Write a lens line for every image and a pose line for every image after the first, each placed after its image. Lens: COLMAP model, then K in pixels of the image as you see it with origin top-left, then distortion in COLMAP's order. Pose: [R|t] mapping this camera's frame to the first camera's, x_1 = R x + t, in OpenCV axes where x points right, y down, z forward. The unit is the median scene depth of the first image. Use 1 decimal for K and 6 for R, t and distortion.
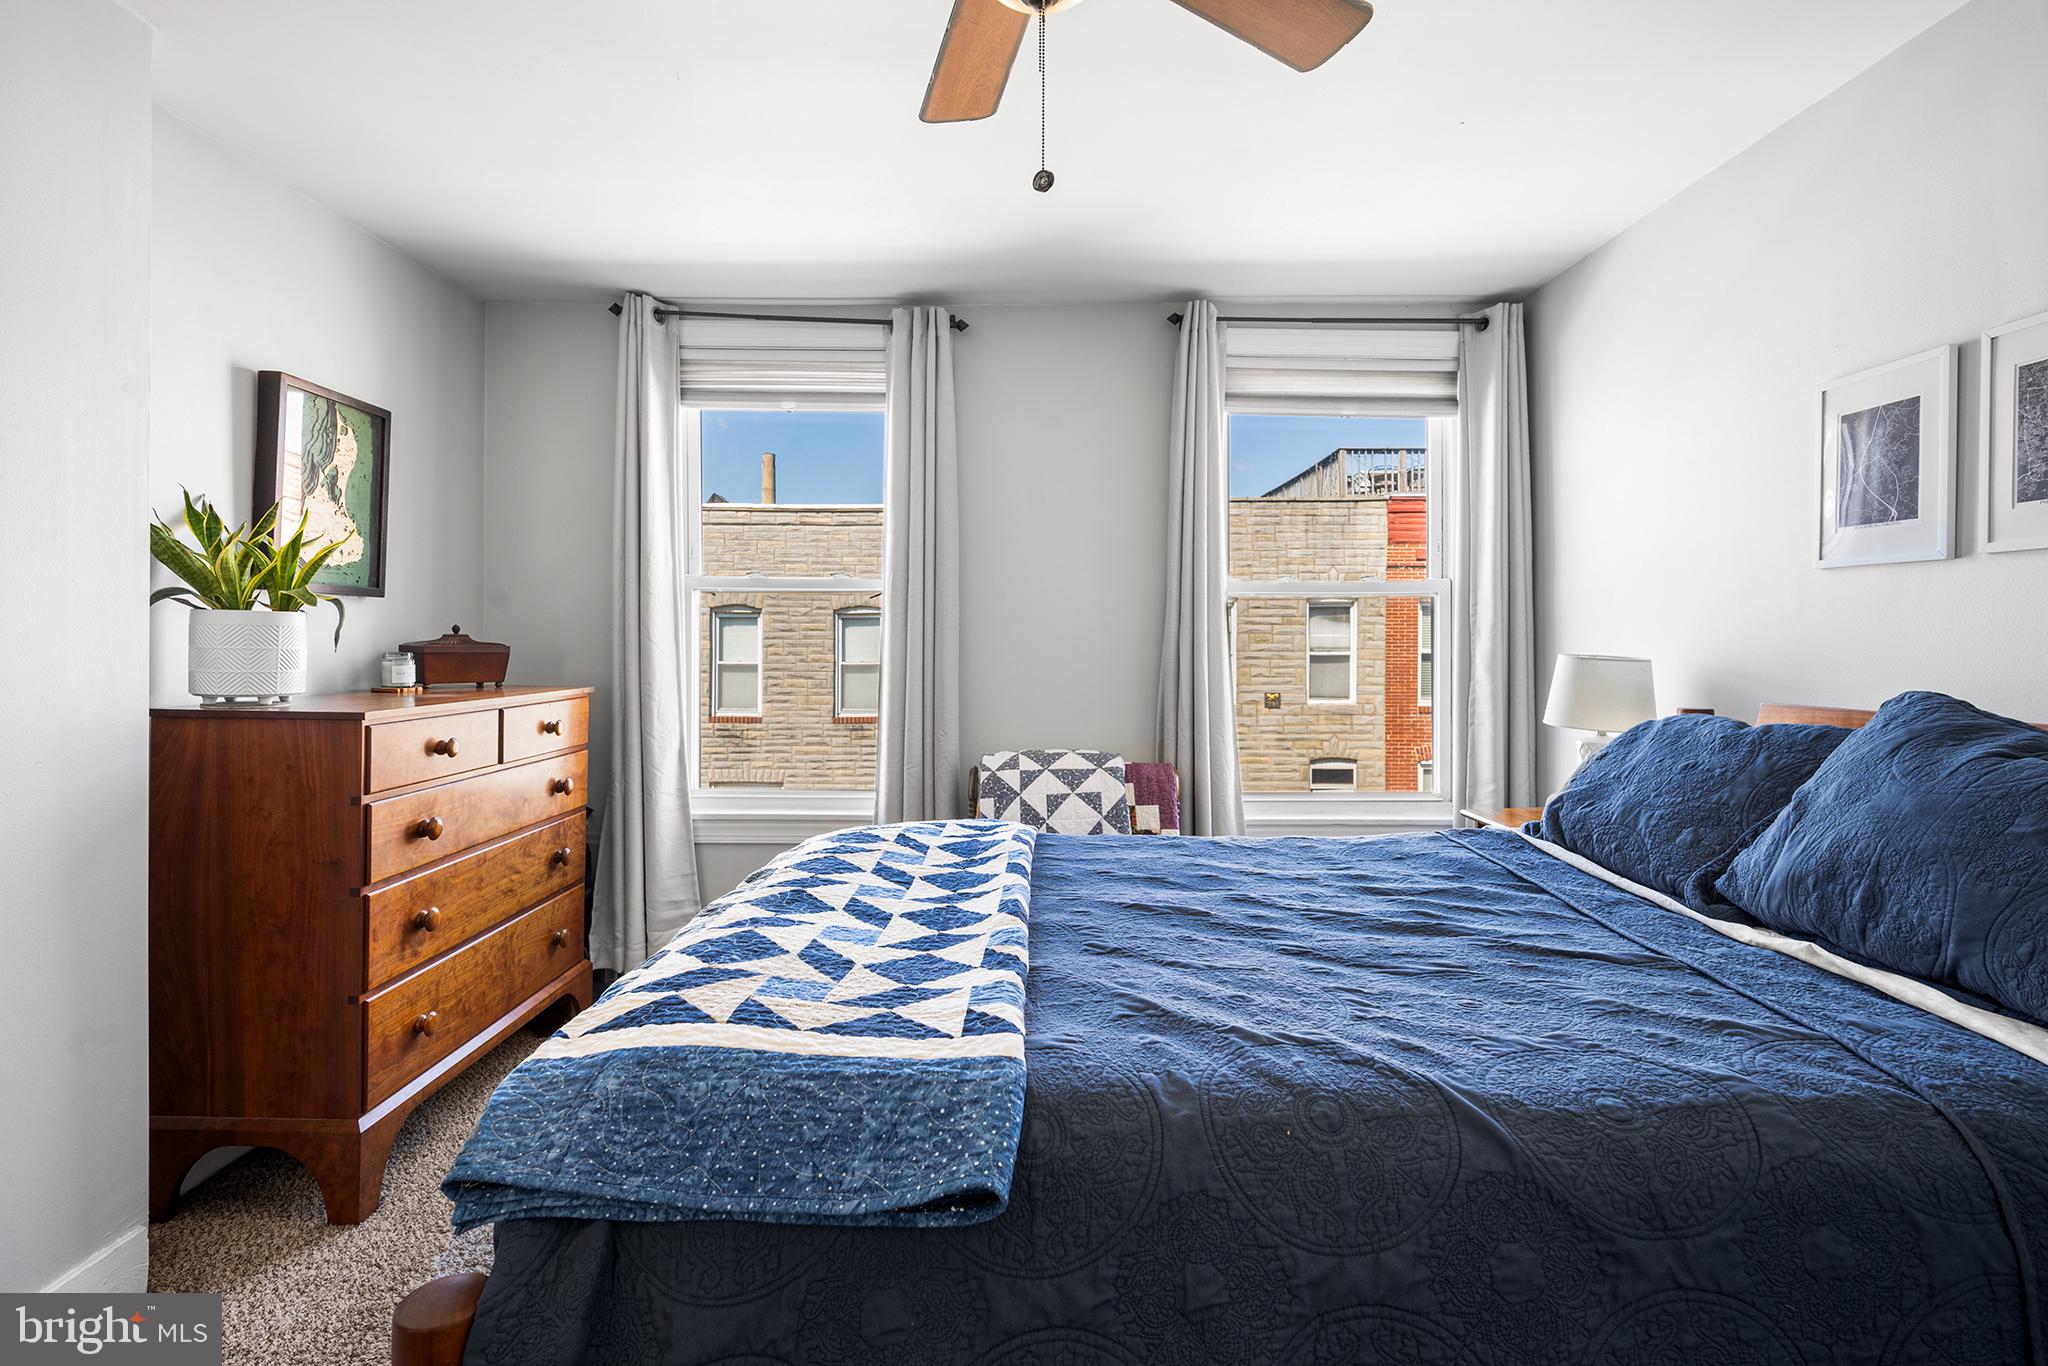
lens RADIAL K [[997.0, 0, 1043.3], [0, 997.0, 642.8], [0, 0, 1]] dist [0.002733, 0.001122]
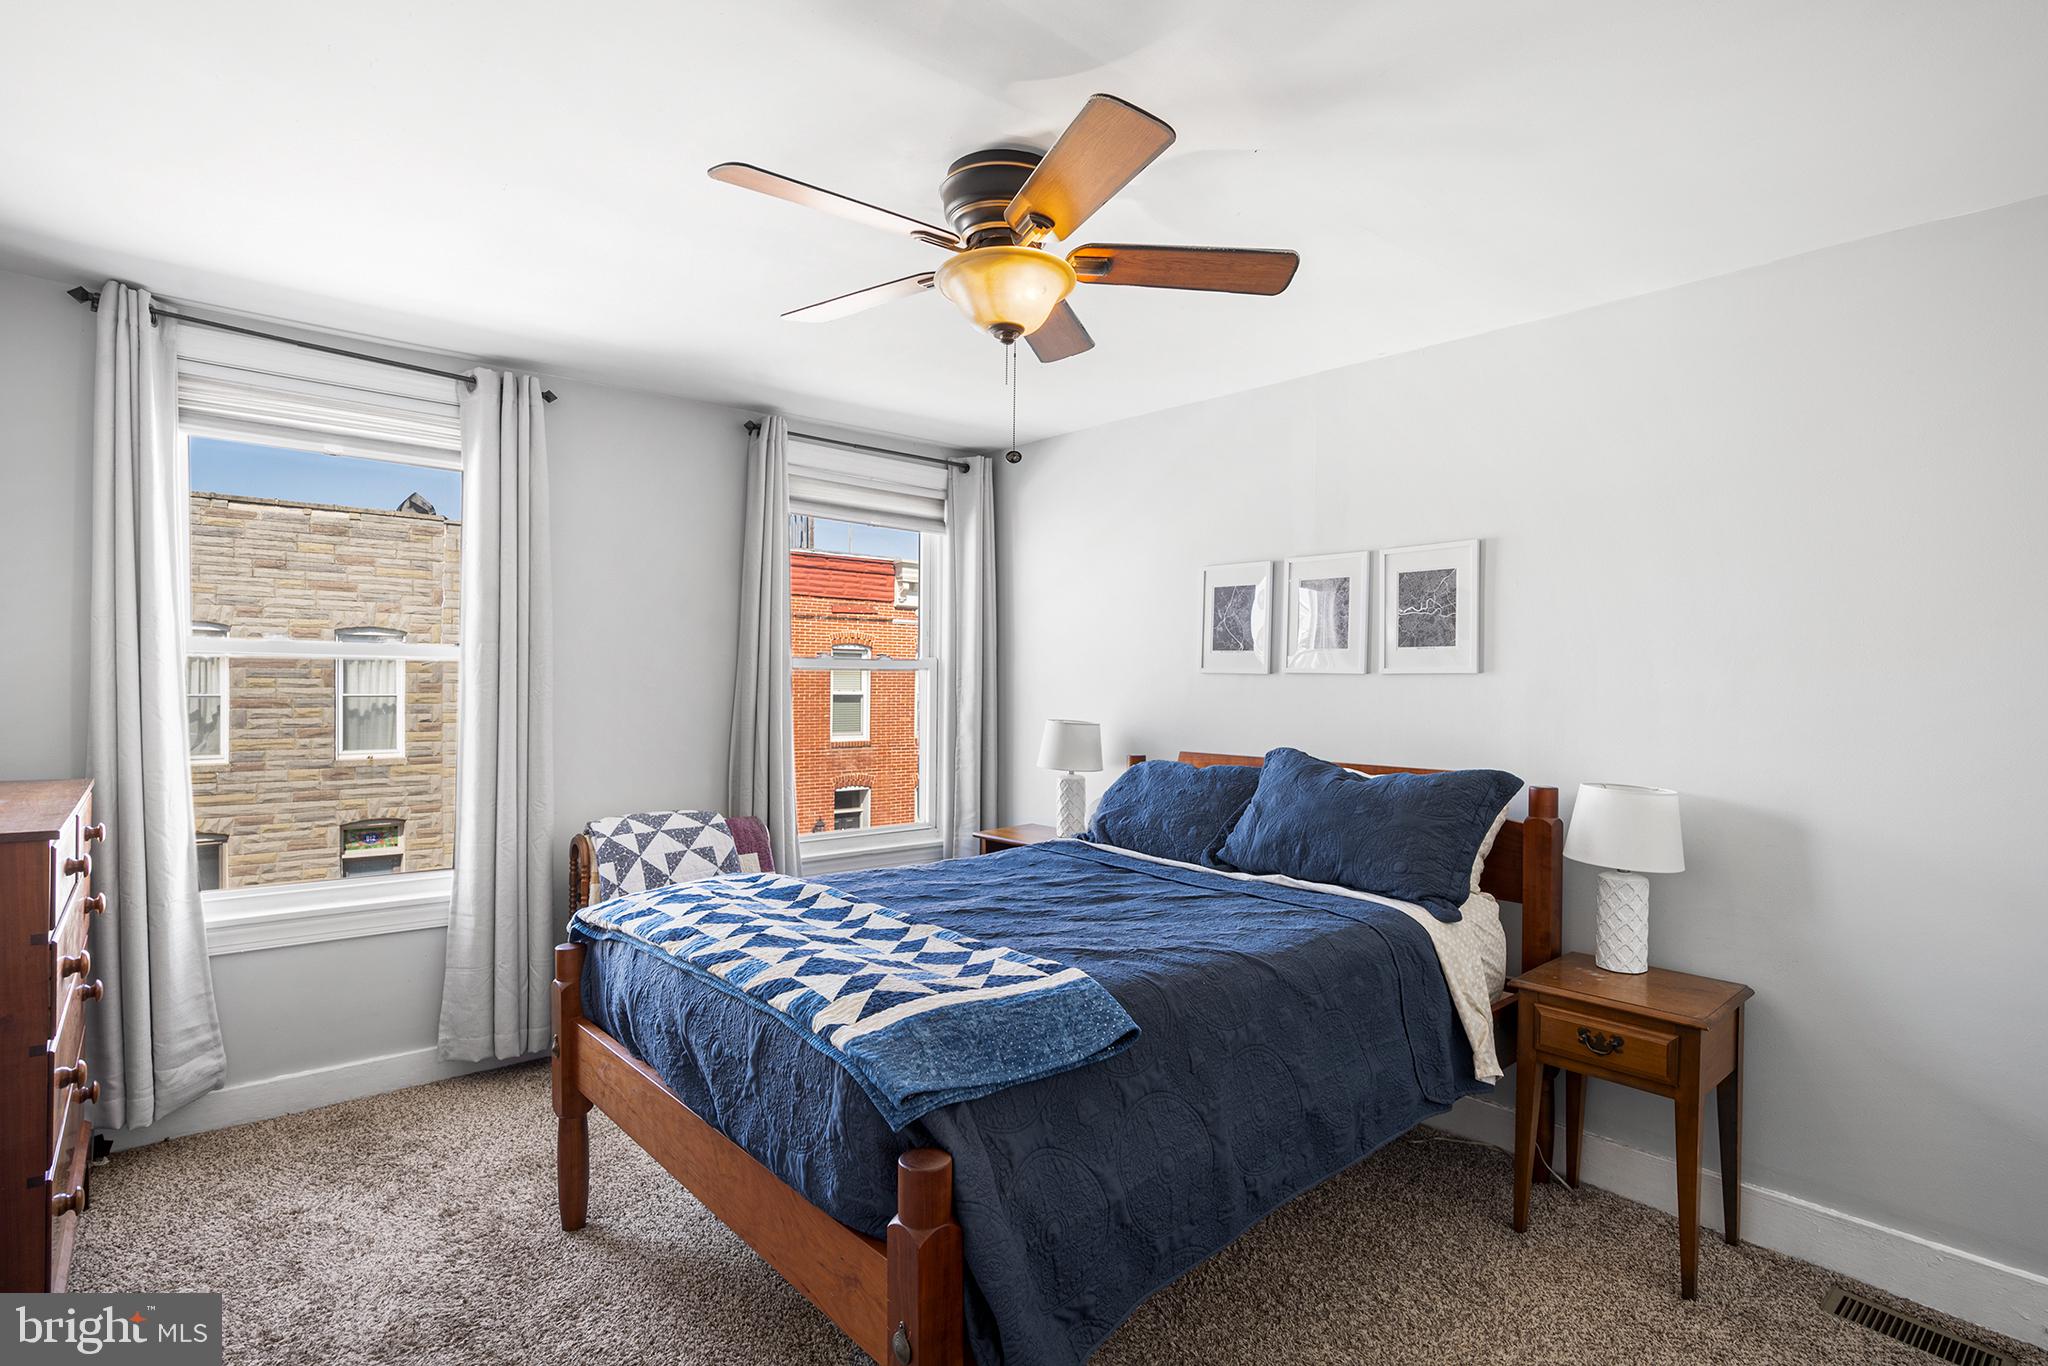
lens RADIAL K [[1044.8, 0, 1021.3], [0, 1044.8, 690.3], [0, 0, 1]] dist [0.003960, -0.000814]
pose [[0.758502, -0.001616, 0.651668, -0.638276], [-0.008407, 0.999889, 0.012264, -0.062752], [-0.651616, -0.014781, 0.758405, -0.172831]]
